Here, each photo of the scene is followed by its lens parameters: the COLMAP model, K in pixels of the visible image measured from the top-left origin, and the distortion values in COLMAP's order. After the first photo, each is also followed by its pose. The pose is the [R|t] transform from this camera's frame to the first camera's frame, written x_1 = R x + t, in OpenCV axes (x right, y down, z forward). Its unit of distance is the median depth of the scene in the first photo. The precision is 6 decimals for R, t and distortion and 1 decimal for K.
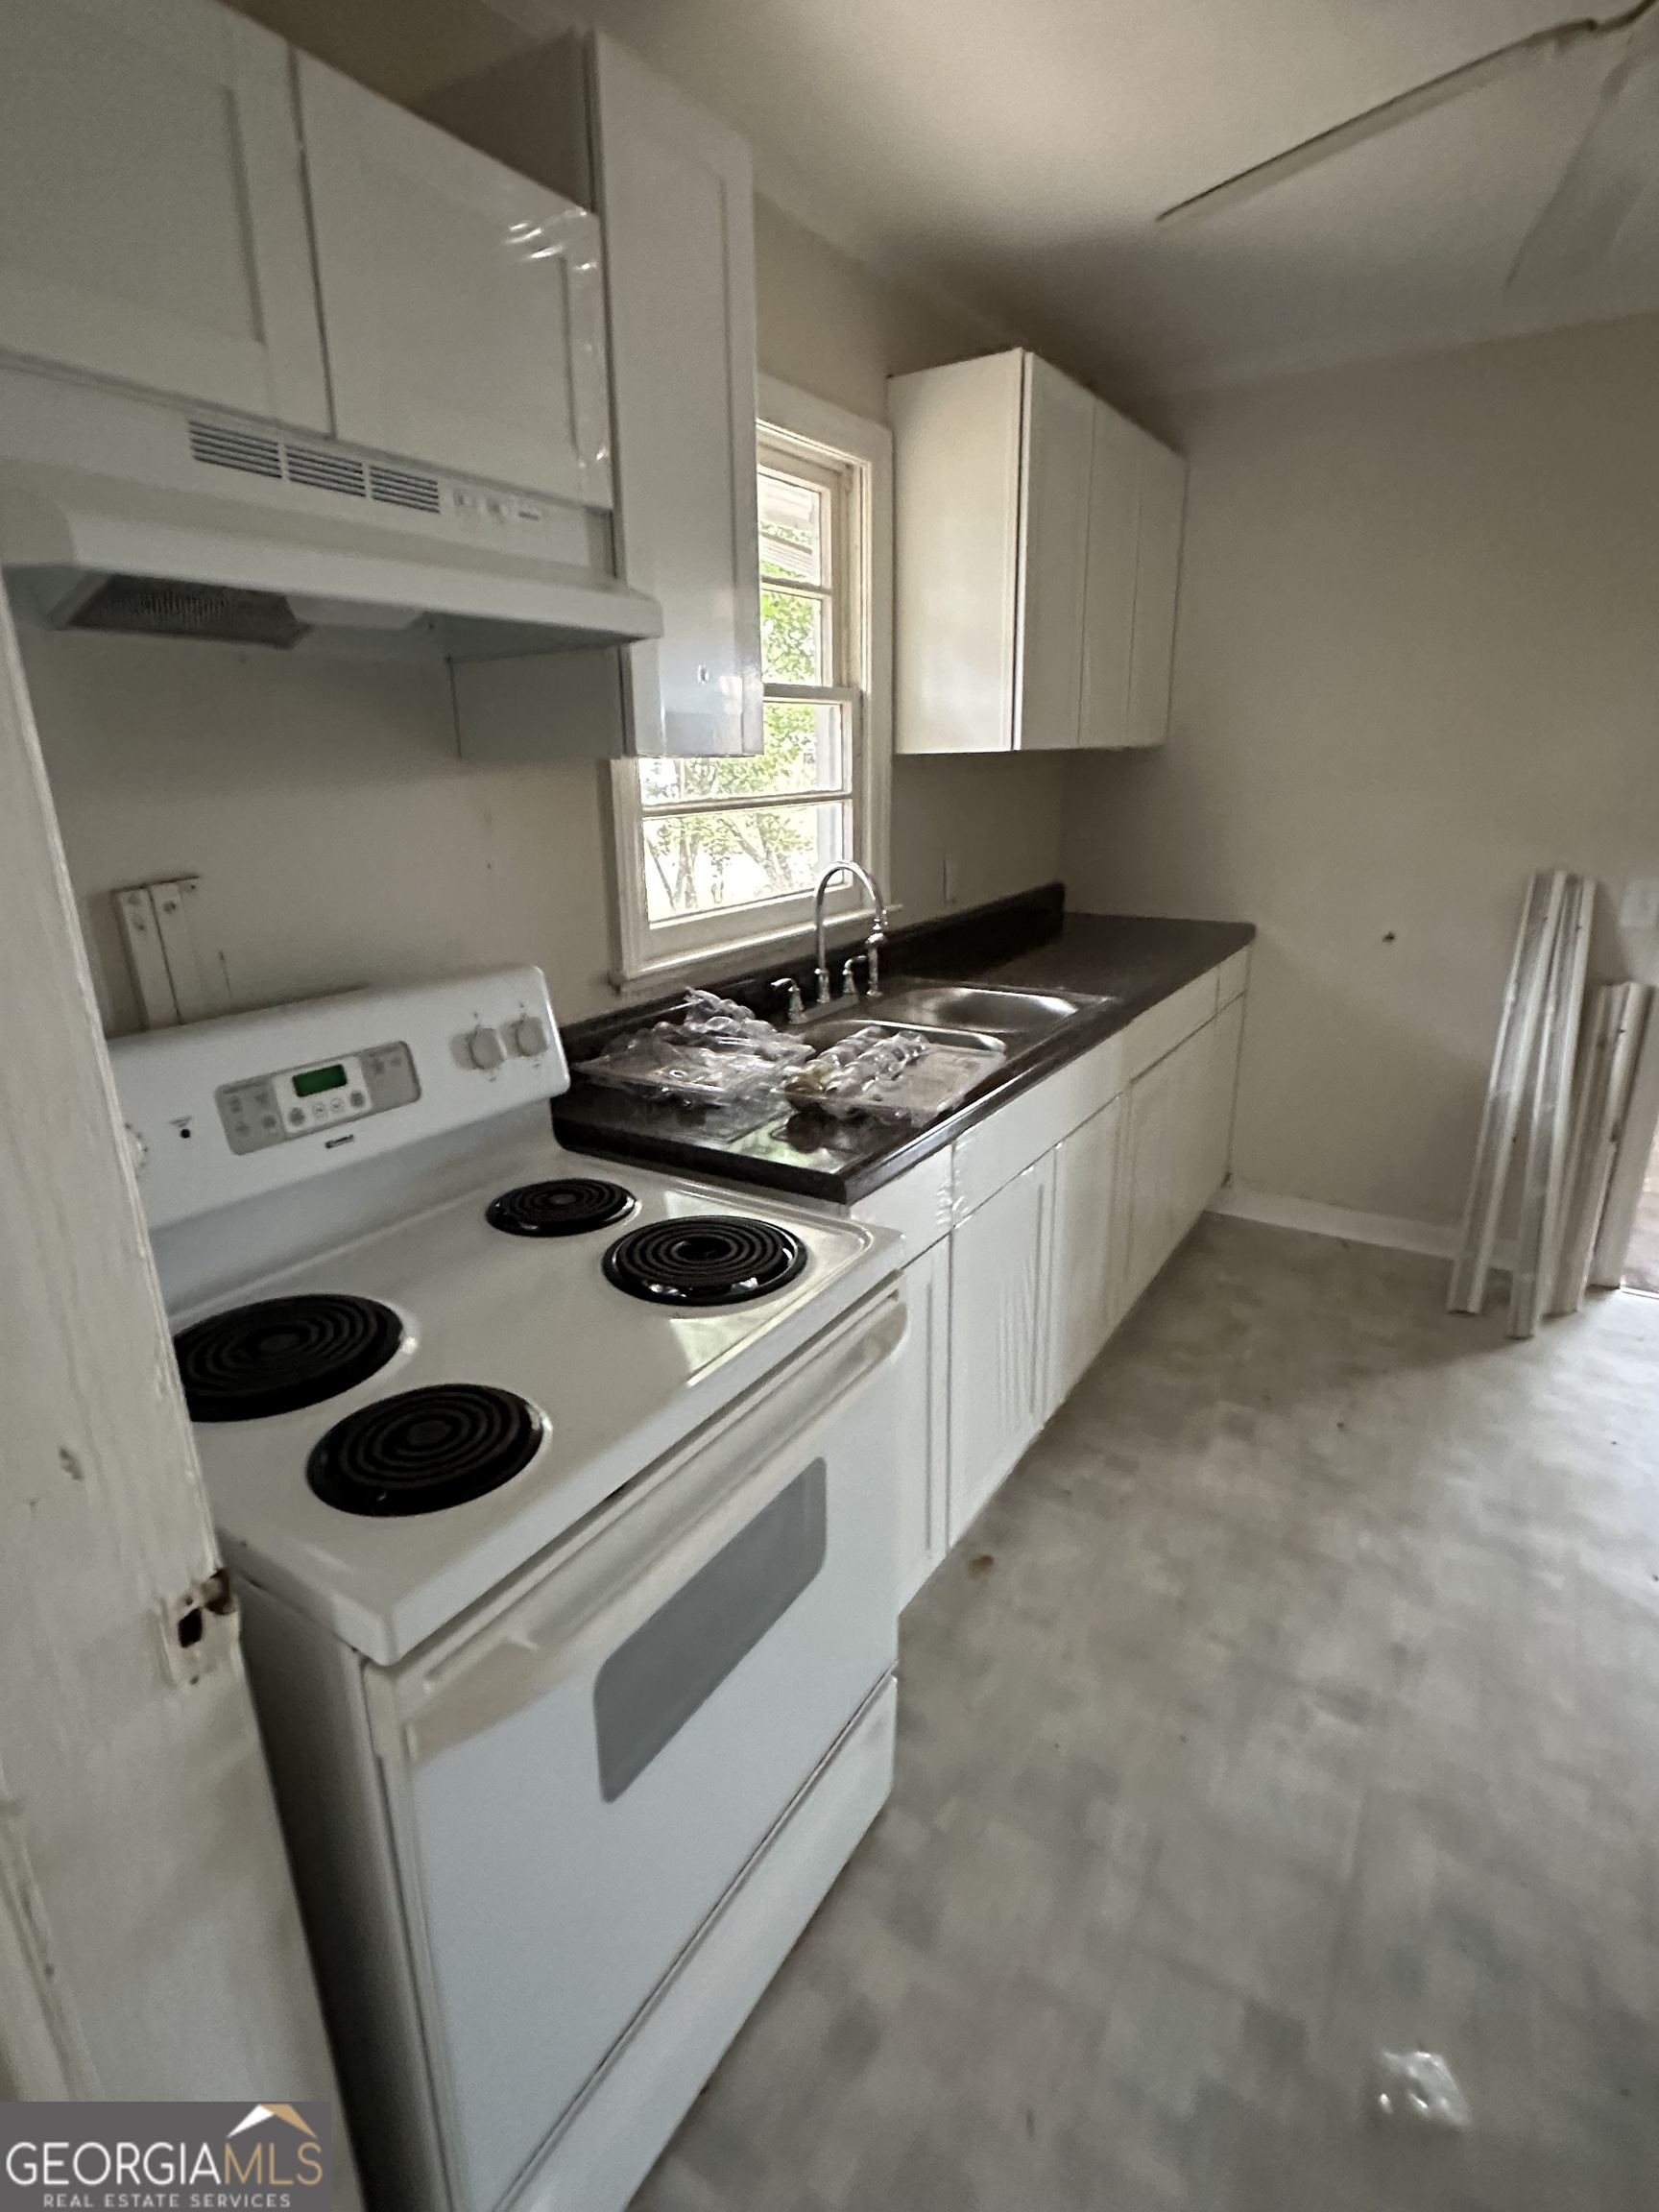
lens RADIAL K [[1101.2, 0, 822.1], [0, 1101.2, 1106.3], [0, 0, 1]] dist [-0.004220, 0.000688]
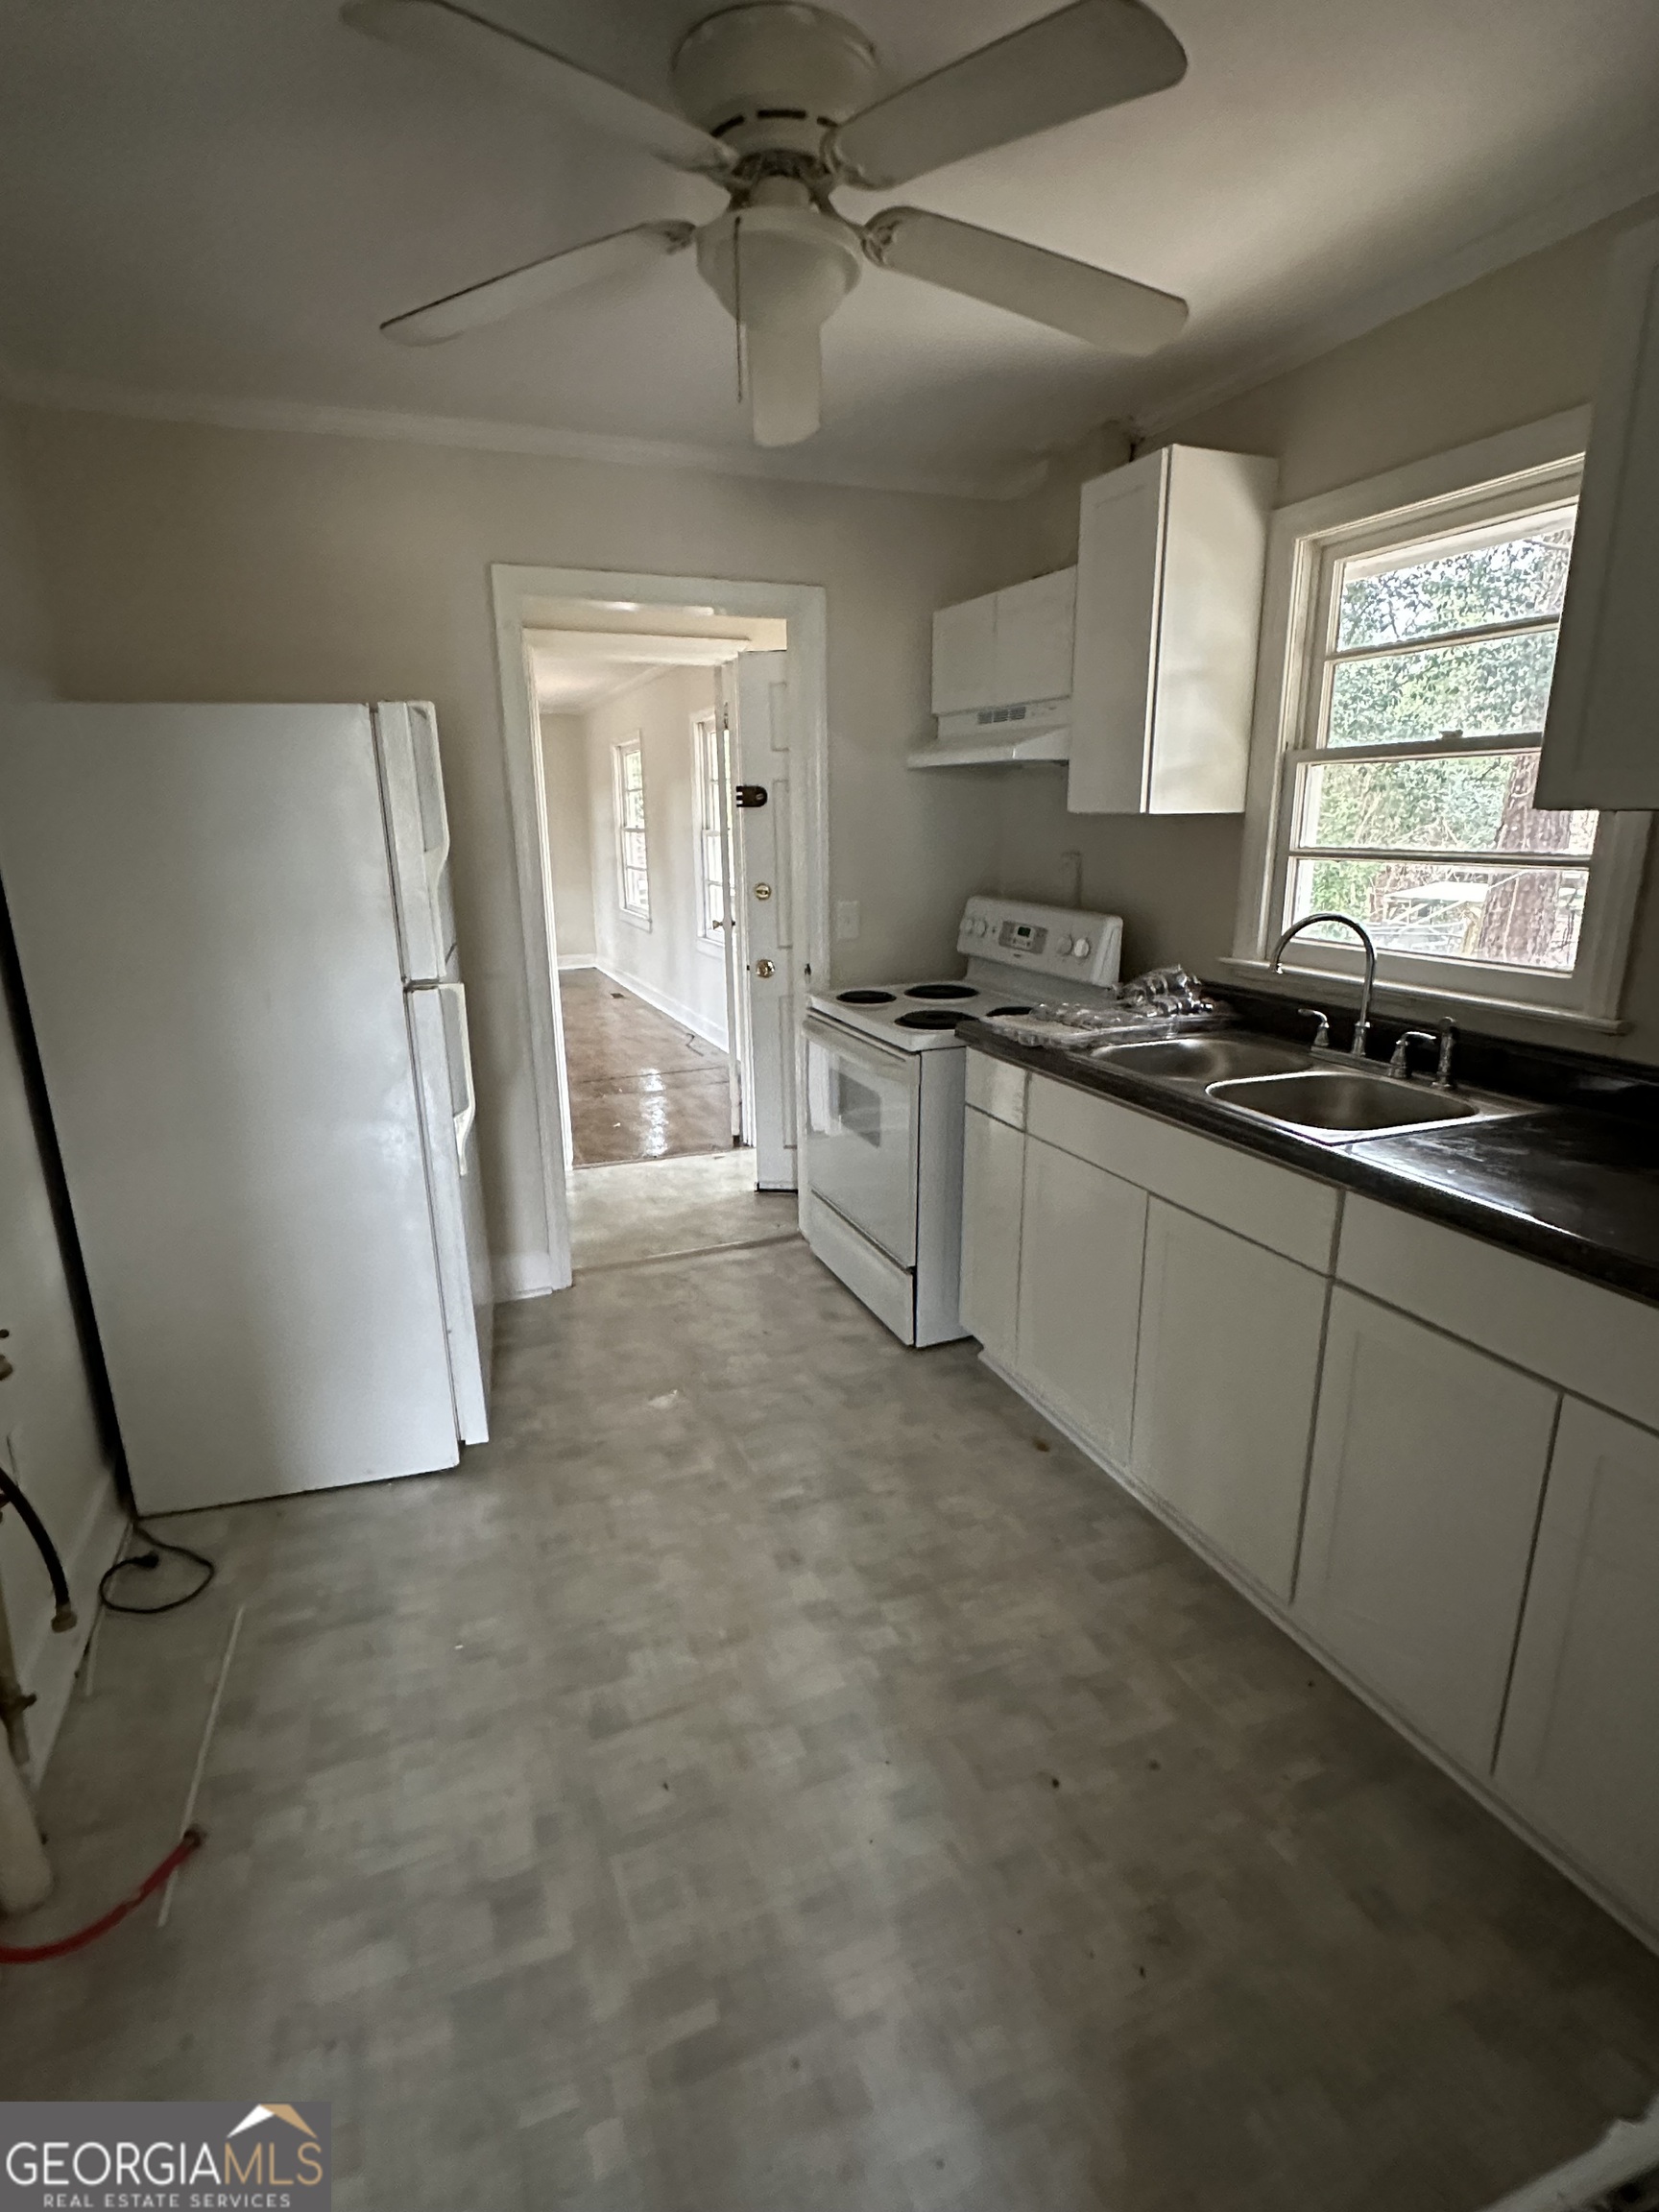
lens RADIAL K [[1101.2, 0, 822.1], [0, 1101.2, 1106.3], [0, 0, 1]] dist [-0.004220, 0.000688]
pose [[-0.585844, 0.228802, -0.777455, 1.471424], [-0.231016, 0.872370, 0.430815, -0.509961], [0.776800, 0.431995, -0.458216, 1.506491]]
